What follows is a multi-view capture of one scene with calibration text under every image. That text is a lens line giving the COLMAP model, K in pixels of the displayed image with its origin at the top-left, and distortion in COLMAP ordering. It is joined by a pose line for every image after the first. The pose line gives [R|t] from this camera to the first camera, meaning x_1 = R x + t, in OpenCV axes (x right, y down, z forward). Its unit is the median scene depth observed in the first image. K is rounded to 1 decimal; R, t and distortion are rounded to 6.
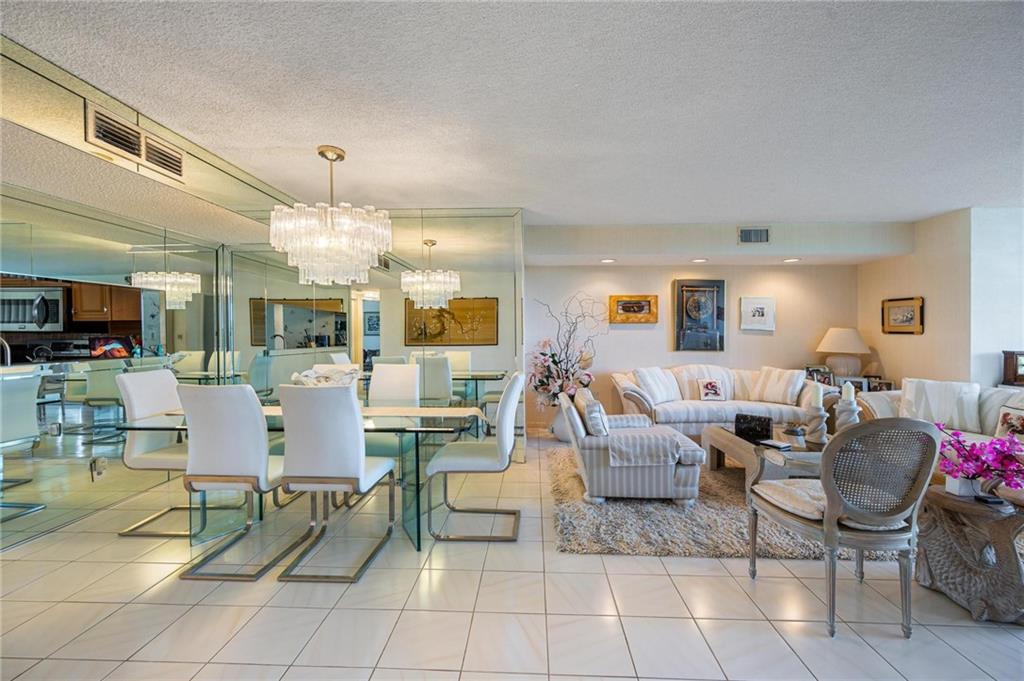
lens RADIAL K [[411.3, 0, 514.3], [0, 411.3, 332.8], [0, 0, 1]] dist [0.000046, 0.000135]
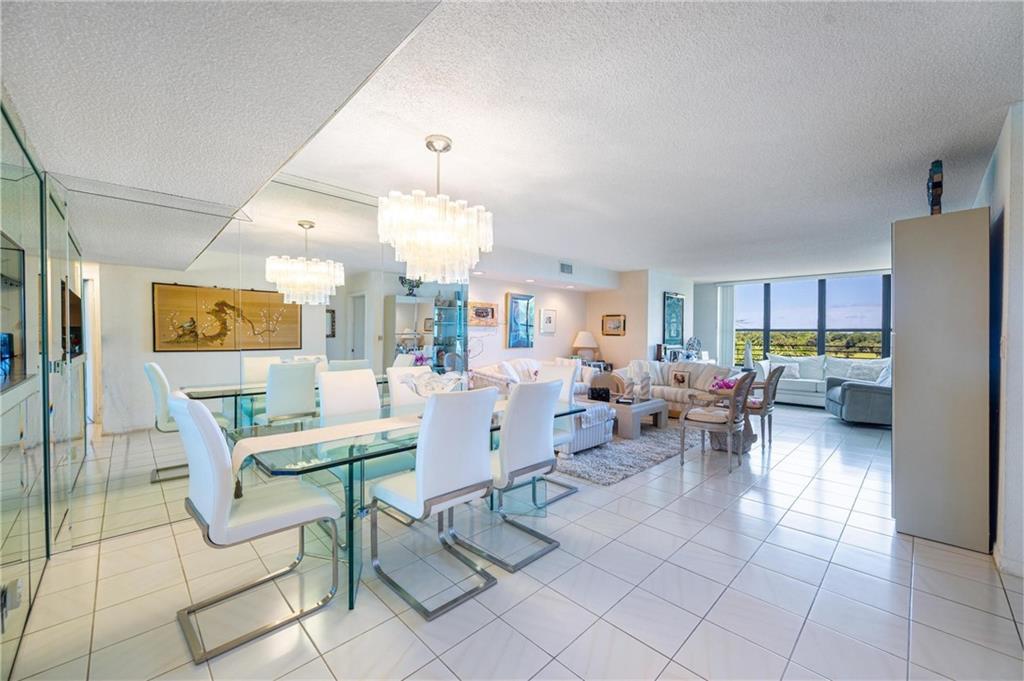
lens RADIAL K [[405.9, 0, 514.1], [0, 405.9, 343.1], [0, 0, 1]] dist [-0.001206, 0.000585]
pose [[0.684036, -0.011896, 0.729351, -0.695088], [-0.002835, 0.999816, 0.018966, 0.003562], [-0.729442, -0.015042, 0.683877, 0.165061]]
